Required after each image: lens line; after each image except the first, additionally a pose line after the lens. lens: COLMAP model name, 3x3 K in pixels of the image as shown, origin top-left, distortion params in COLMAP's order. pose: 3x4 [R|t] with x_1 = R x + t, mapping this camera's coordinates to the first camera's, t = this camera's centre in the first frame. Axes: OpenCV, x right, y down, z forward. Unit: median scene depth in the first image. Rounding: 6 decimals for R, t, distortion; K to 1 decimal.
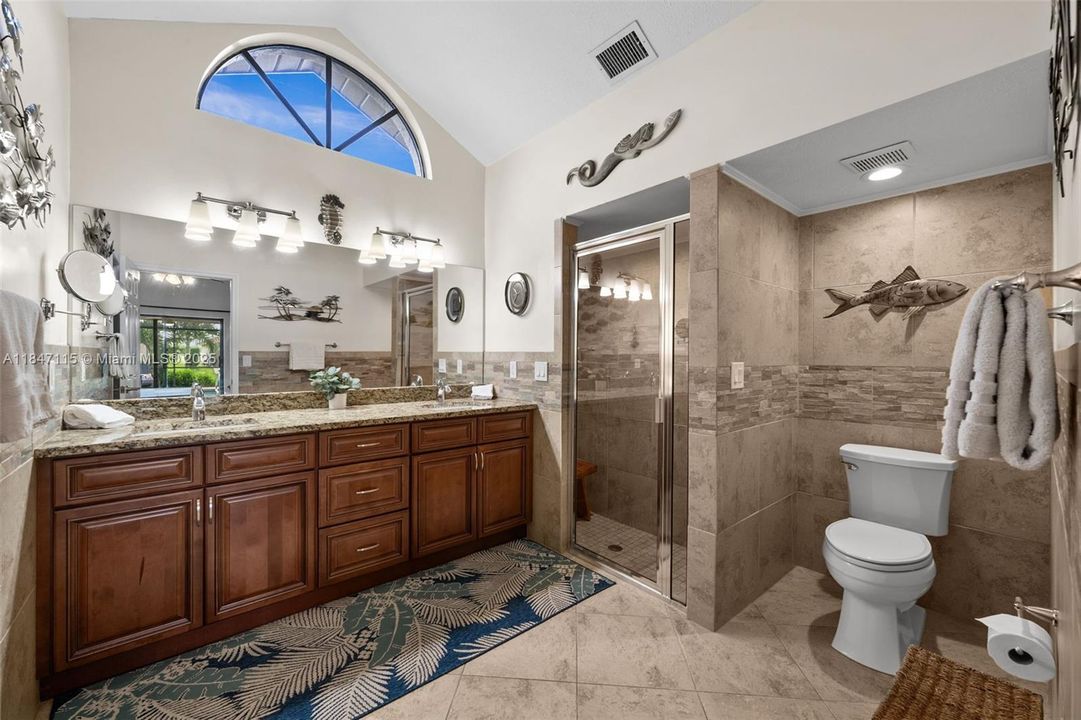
lens RADIAL K [[432.3, 0, 540.5], [0, 432.3, 360.0], [0, 0, 1]] dist [-0.000205, -0.000439]
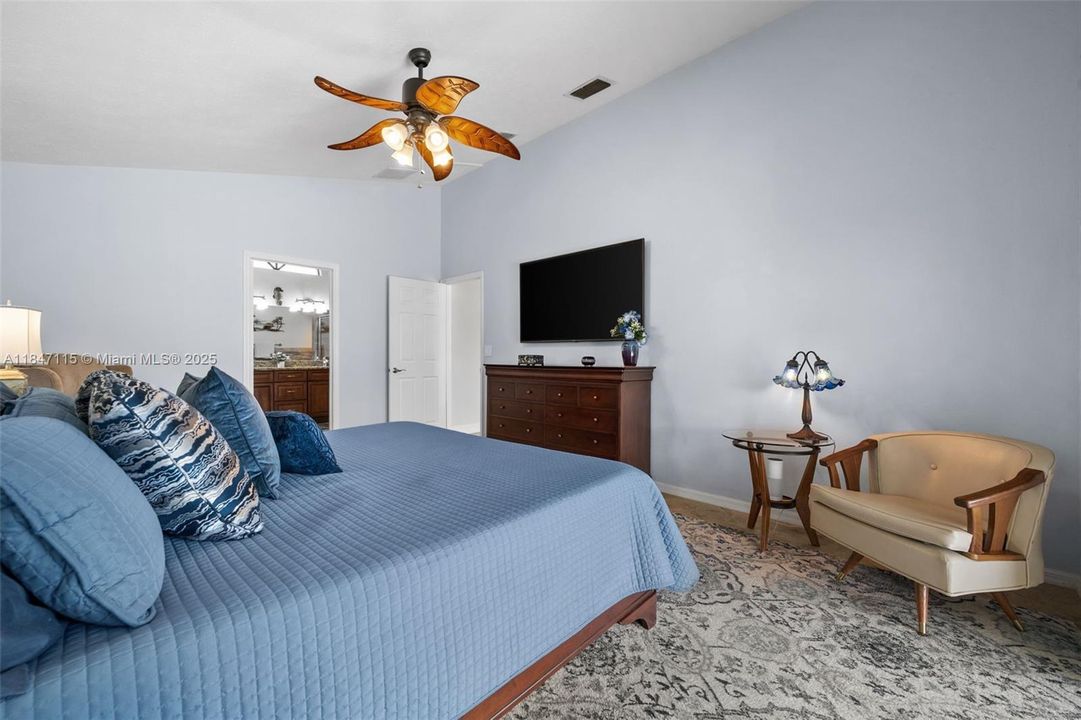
lens RADIAL K [[432.3, 0, 540.5], [0, 432.3, 360.0], [0, 0, 1]] dist [-0.000205, -0.000439]
pose [[0.995536, -0.005206, 0.094235, 0.825426], [0.005588, 0.999977, -0.003784, 0.082041], [-0.094213, 0.004294, 0.995543, -1.706009]]
